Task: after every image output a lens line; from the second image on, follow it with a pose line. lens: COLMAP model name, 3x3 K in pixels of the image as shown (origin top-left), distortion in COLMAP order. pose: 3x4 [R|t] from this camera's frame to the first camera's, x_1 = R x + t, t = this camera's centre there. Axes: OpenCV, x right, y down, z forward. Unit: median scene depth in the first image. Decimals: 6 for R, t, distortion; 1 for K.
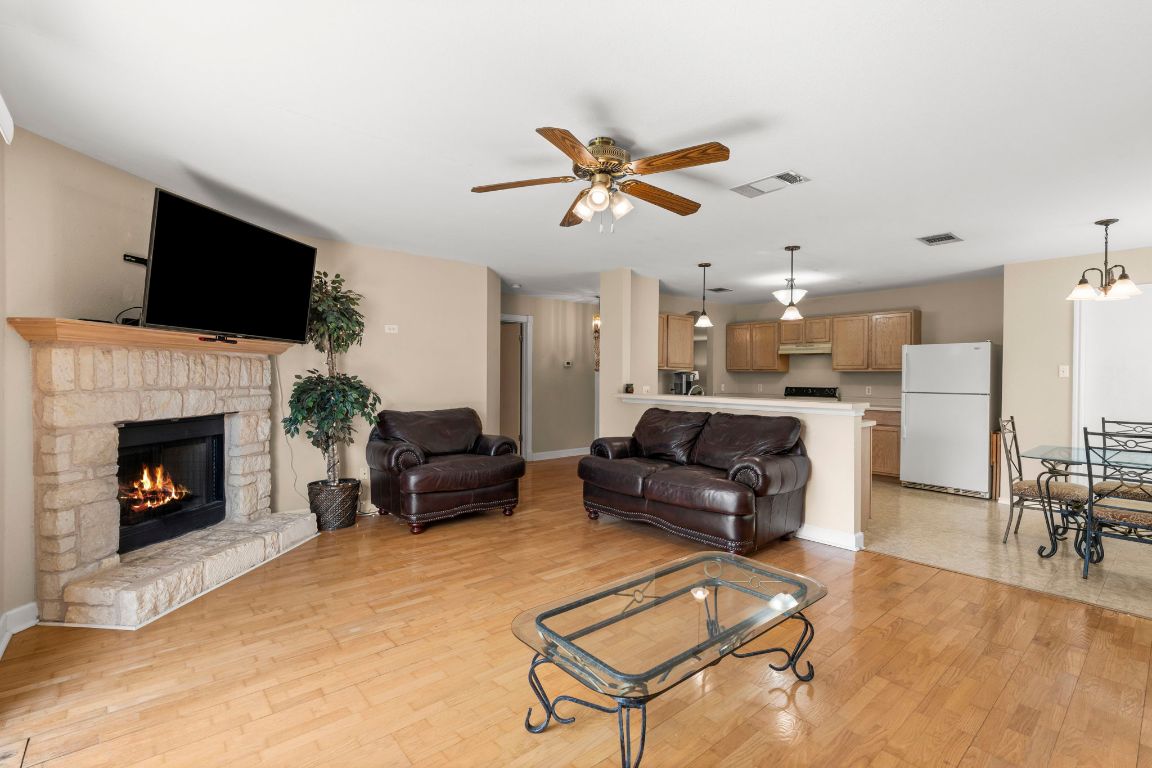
lens RADIAL K [[525.8, 0, 576.0], [0, 525.8, 384.0], [0, 0, 1]] dist [-0.001445, -0.000138]
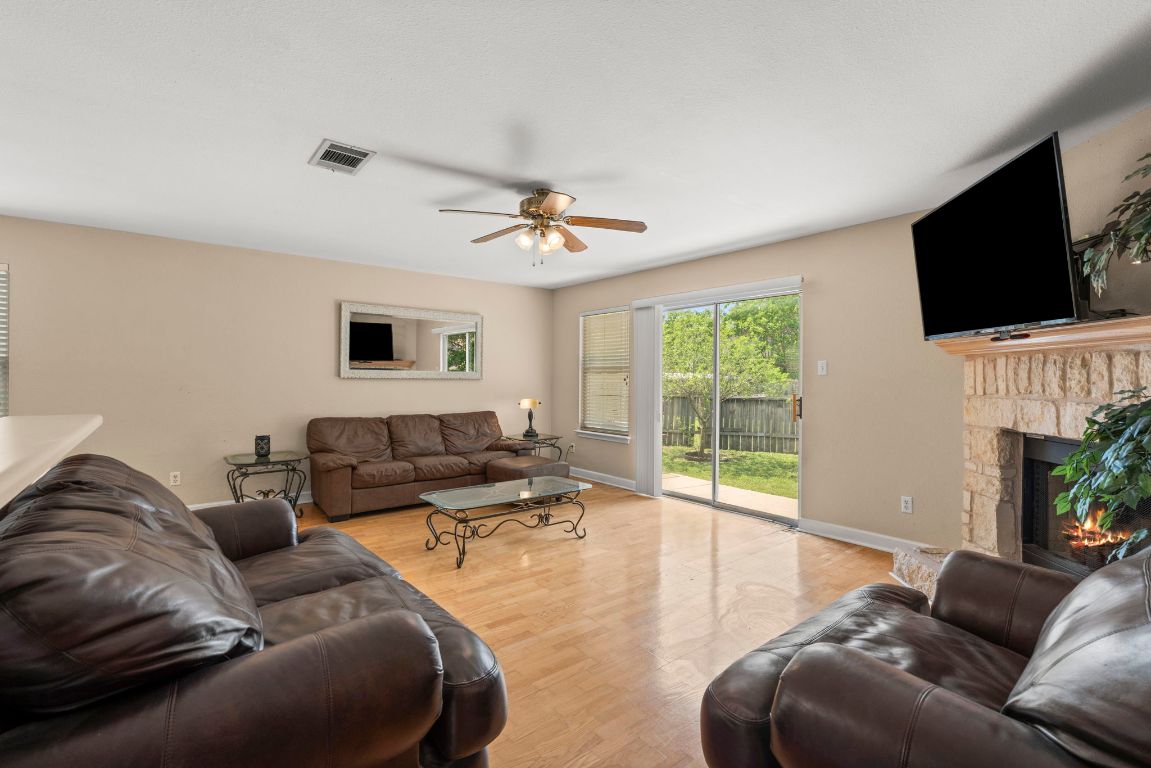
lens RADIAL K [[523.8, 0, 573.3], [0, 523.8, 373.9], [0, 0, 1]] dist [-0.000431, -0.000028]
pose [[-0.999313, -0.015927, 0.033477, -0.050161], [-0.015741, 0.999859, 0.005809, -0.019070], [-0.033565, 0.005278, -0.999423, 1.482551]]
